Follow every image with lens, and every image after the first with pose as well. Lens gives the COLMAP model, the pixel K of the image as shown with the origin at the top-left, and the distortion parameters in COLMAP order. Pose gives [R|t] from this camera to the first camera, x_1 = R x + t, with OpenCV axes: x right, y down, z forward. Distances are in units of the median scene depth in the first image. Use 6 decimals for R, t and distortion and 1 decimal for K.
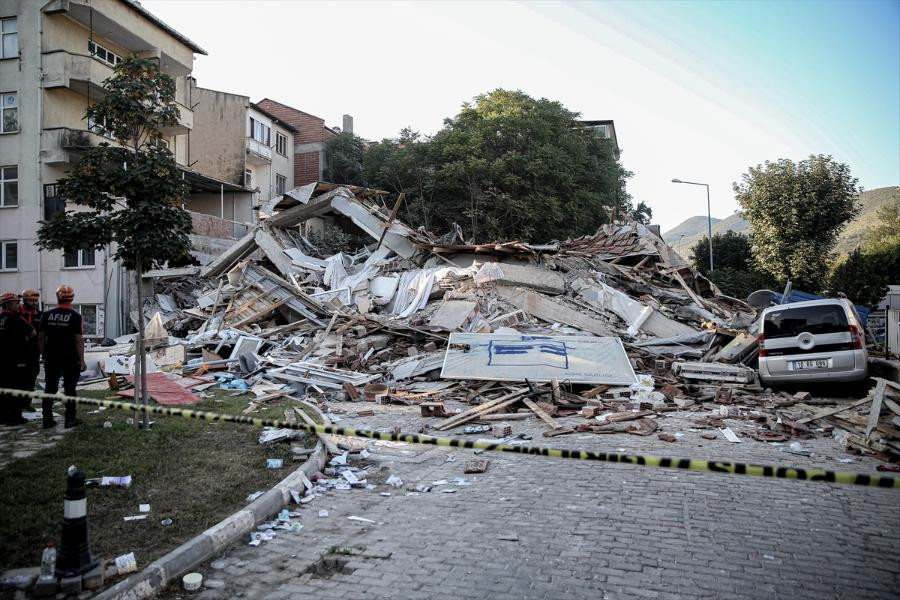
lens RADIAL K [[615.1, 0, 450.0], [0, 615.1, 300.0], [0, 0, 1]] dist [-0.102534, 0.084132]
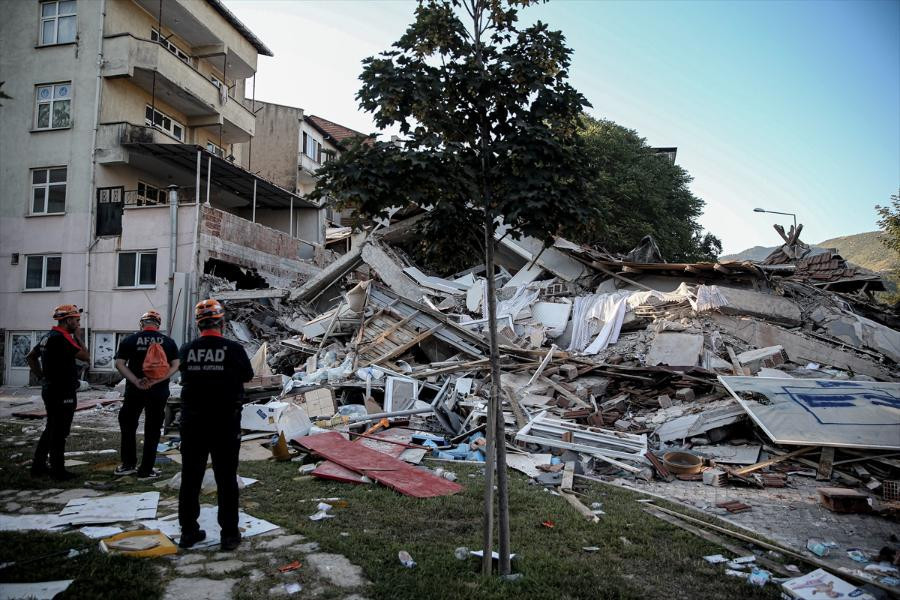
lens RADIAL K [[615.1, 0, 450.0], [0, 615.1, 300.0], [0, 0, 1]] dist [-0.102534, 0.084132]
pose [[0.999827, 0.016336, 0.008888, -0.244752], [-0.015772, 0.998059, -0.060248, 0.008827], [-0.009855, 0.060097, 0.998144, 0.209909]]
